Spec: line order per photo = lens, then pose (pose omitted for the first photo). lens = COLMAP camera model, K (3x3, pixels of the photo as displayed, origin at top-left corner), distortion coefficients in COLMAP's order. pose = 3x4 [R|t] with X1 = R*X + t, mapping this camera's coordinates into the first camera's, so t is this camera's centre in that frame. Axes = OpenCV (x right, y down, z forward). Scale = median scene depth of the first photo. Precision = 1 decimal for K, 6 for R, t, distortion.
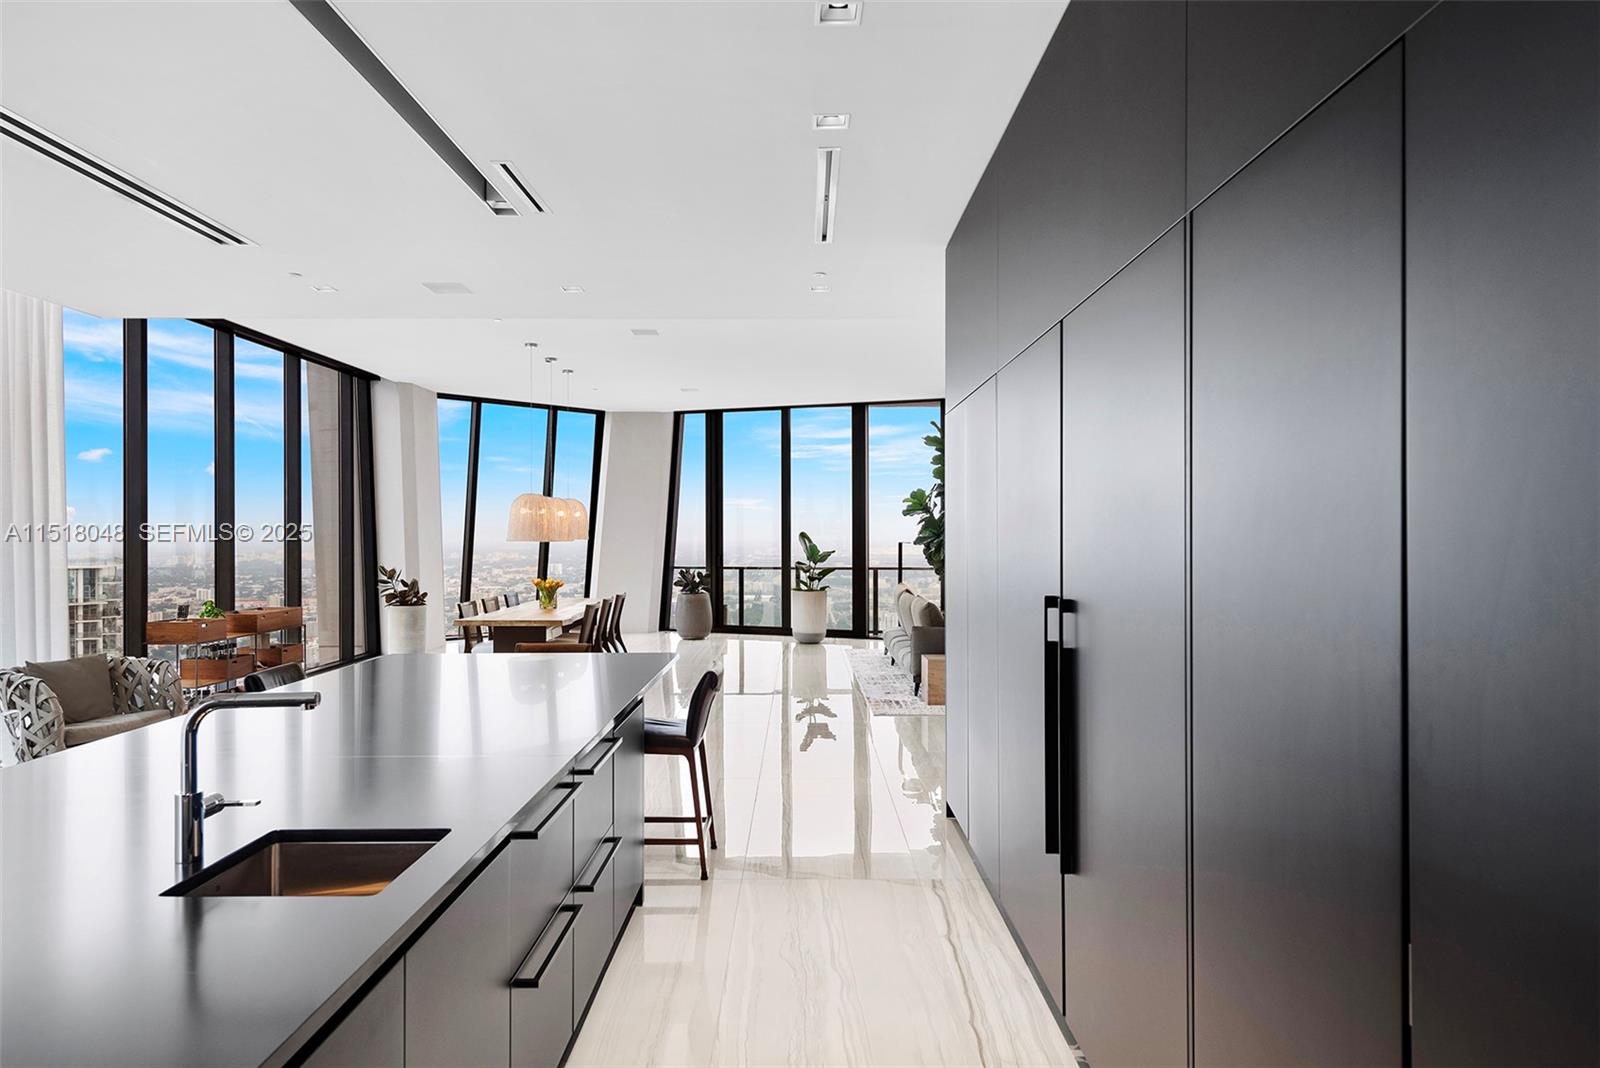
lens RADIAL K [[1015.2, 0, 800.0], [0, 1015.2, 534.0], [0, 0, 1]] dist [0.000078, -0.001255]
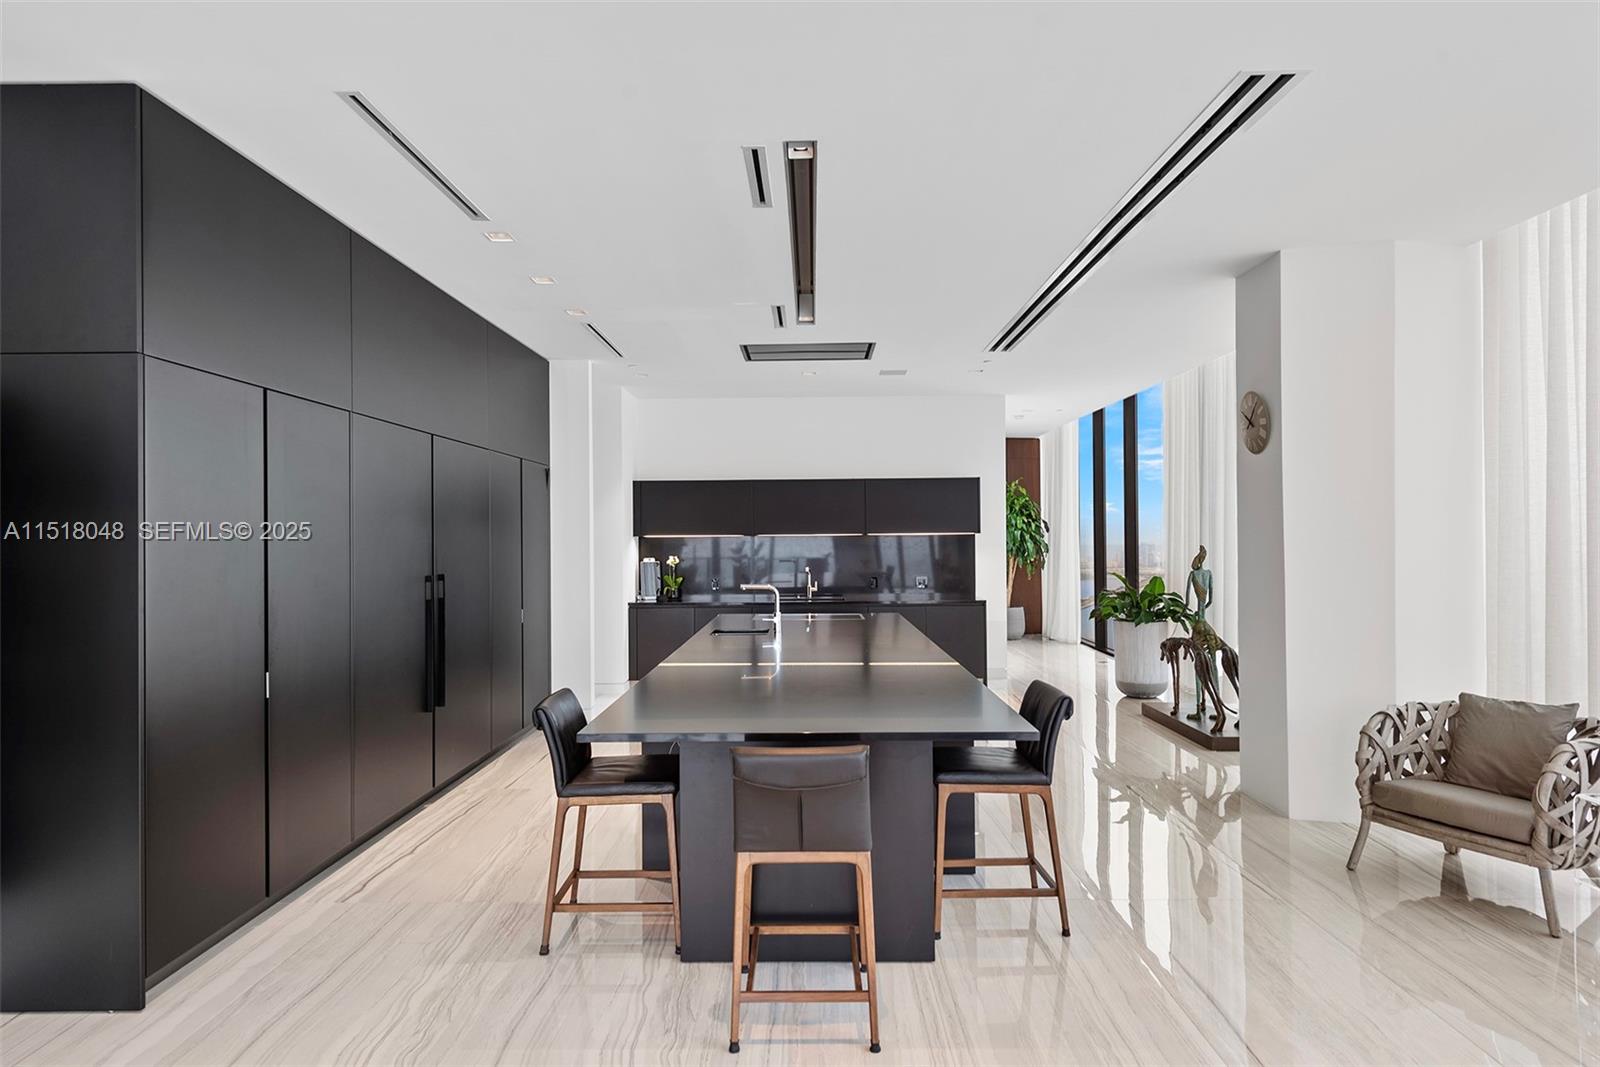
lens RADIAL K [[978.6, 0, 800.0], [0, 978.6, 533.5], [0, 0, 1]] dist [0.000386, 0.000049]
pose [[-0.999921, 0.008696, 0.009036, -0.398349], [0.008636, 0.999941, -0.006588, 0.000023], [-0.009092, -0.006510, -0.999937, 2.437583]]
